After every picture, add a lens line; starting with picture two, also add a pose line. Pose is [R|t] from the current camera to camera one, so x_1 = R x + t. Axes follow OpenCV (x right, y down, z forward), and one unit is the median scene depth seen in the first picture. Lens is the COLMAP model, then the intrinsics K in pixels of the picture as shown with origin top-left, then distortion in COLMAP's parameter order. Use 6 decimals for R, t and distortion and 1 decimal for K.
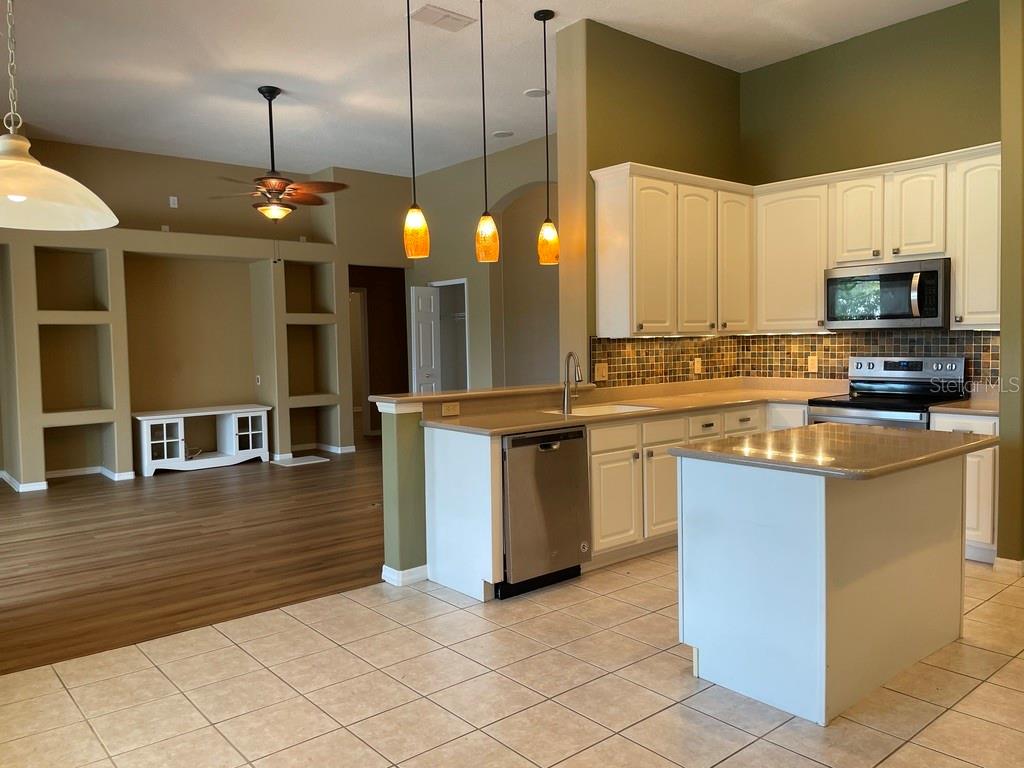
lens RADIAL K [[772.0, 0, 516.4], [0, 772.0, 381.2], [0, 0, 1]] dist [0.075411, -0.099196]
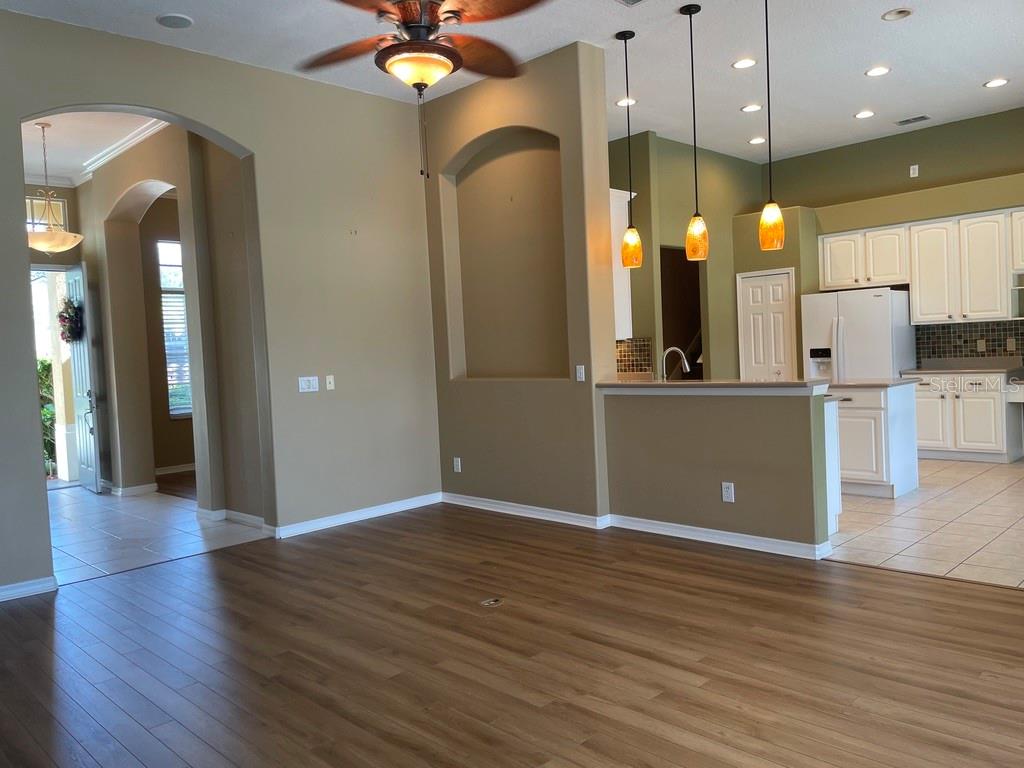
lens RADIAL K [[772.0, 0, 507.6], [0, 772.0, 377.8], [0, 0, 1]] dist [0.075411, -0.099196]
pose [[-0.071252, -0.014472, 0.997353, -1.052348], [0.104533, 0.994280, 0.021896, -0.043584], [-0.991966, 0.105816, -0.069332, 1.313783]]
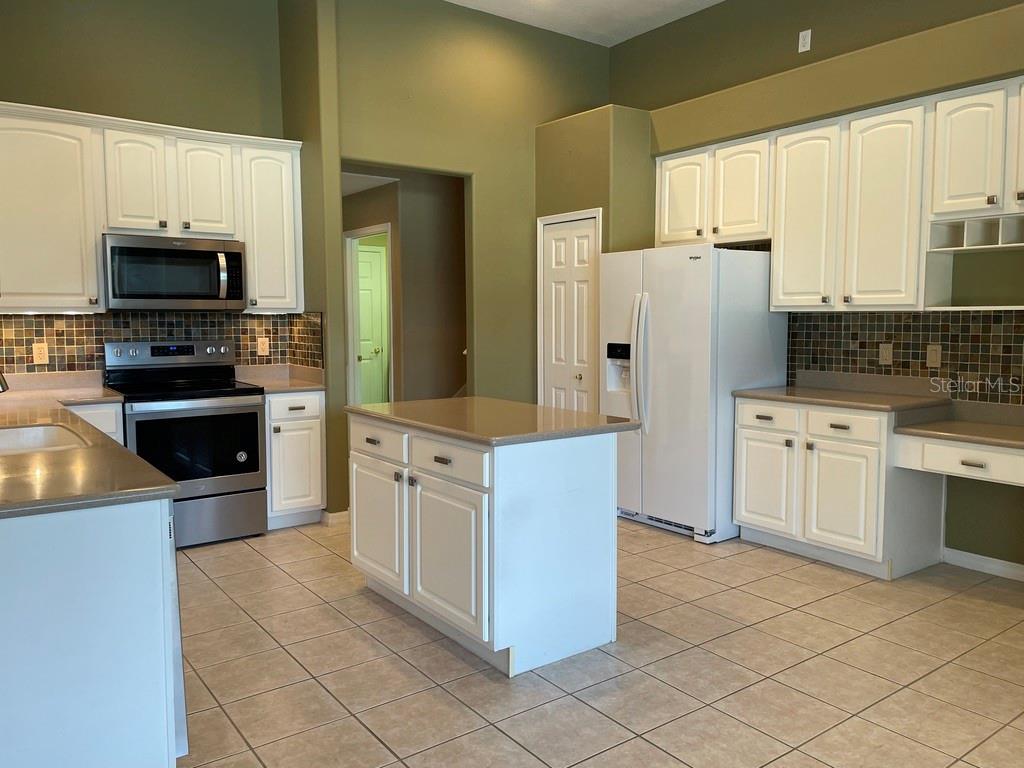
lens RADIAL K [[772.0, 0, 510.2], [0, 772.0, 379.7], [0, 0, 1]] dist [0.075411, -0.099196]
pose [[0.072053, -0.065357, 0.995257, -0.428381], [0.055643, 0.996560, 0.061414, -0.021522], [-0.995847, 0.050954, 0.075442, 0.579501]]
